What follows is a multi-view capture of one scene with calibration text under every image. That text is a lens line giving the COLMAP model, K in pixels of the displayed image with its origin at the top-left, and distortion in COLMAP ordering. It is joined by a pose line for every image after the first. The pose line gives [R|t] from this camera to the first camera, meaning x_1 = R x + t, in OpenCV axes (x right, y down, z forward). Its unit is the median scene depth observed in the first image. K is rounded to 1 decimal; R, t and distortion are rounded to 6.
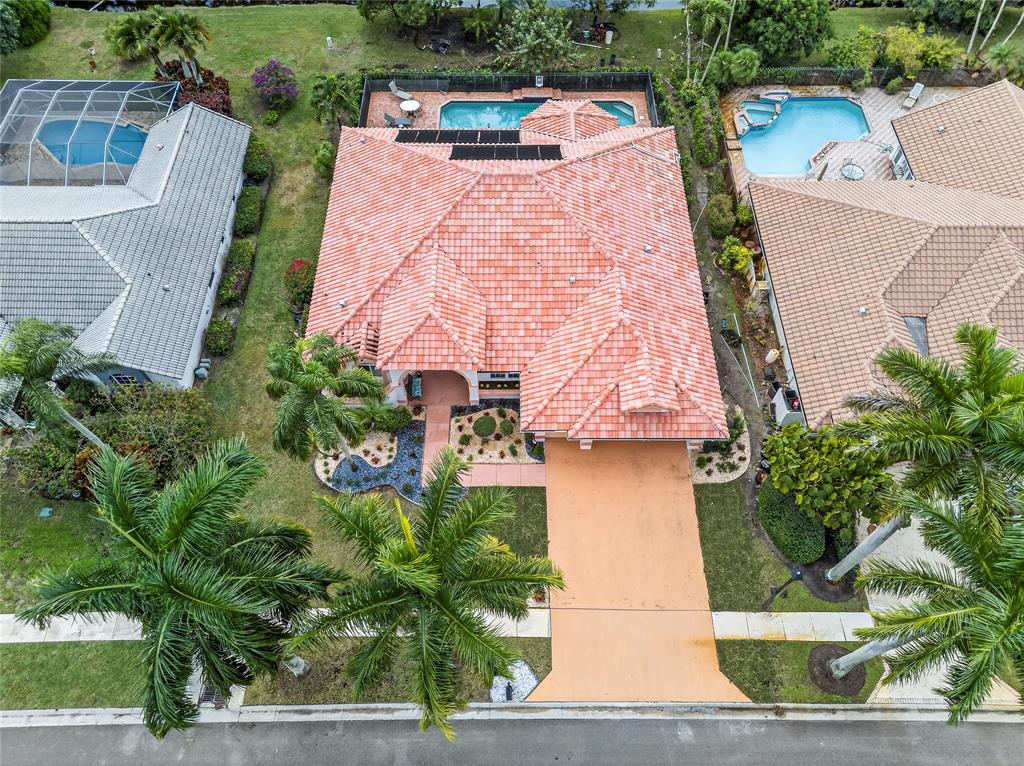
lens RADIAL K [[708.2, 0, 510.9], [0, 708.2, 378.7], [0, 0, 1]] dist [0.116614, -0.107761]
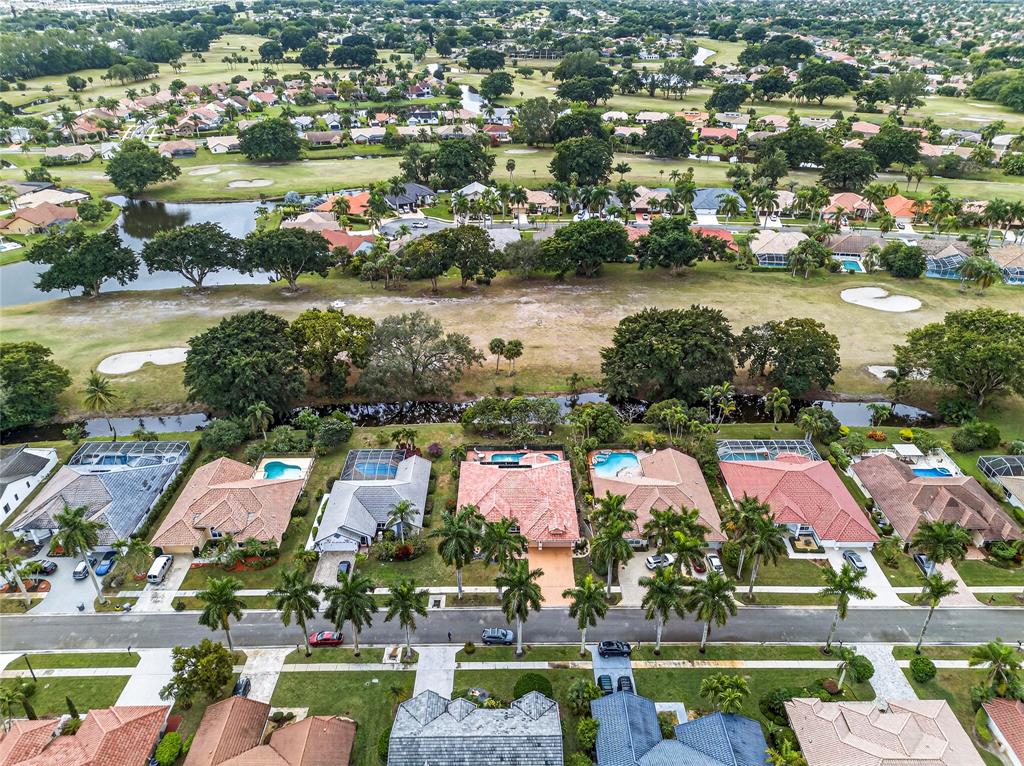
lens RADIAL K [[708.2, 0, 510.9], [0, 708.2, 378.7], [0, 0, 1]] dist [0.116614, -0.107761]
pose [[0.999981, -0.005490, 0.002719, -0.031059], [0.006122, 0.879371, -0.476098, 0.847445], [0.000223, 0.476105, 0.879388, -1.980703]]
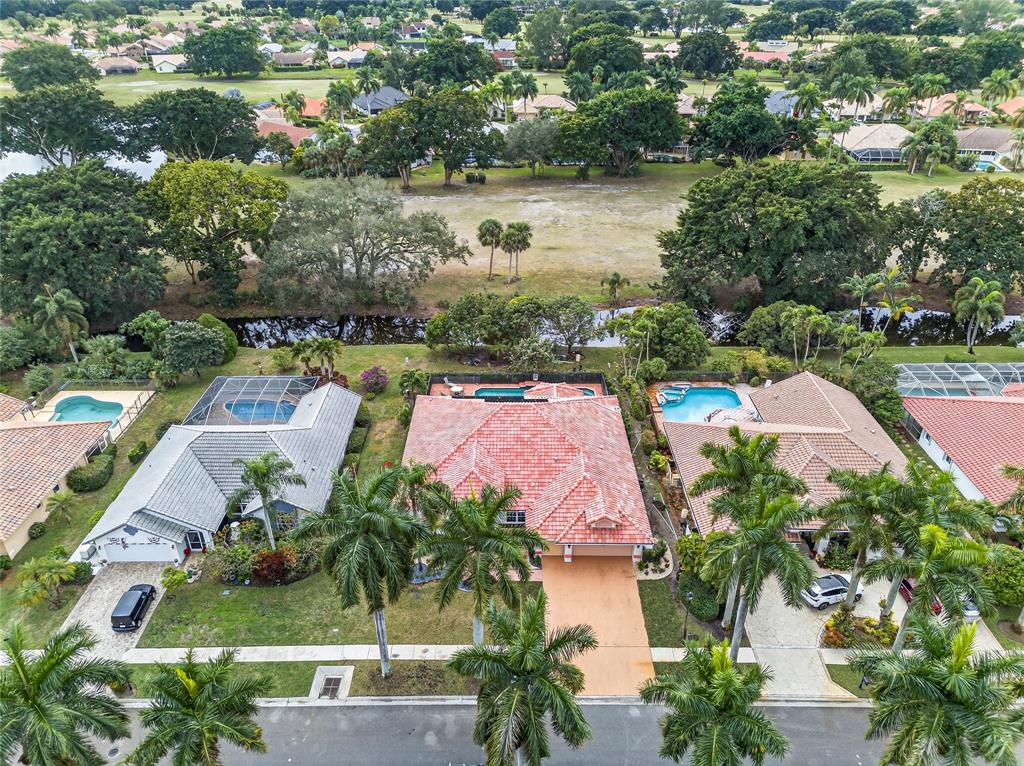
lens RADIAL K [[708.2, 0, 510.9], [0, 708.2, 378.7], [0, 0, 1]] dist [0.116614, -0.107761]
pose [[0.999987, 0.000767, -0.005129, -0.010517], [-0.003120, 0.878983, -0.476843, 0.431188], [0.004142, 0.476853, 0.878973, -0.496518]]
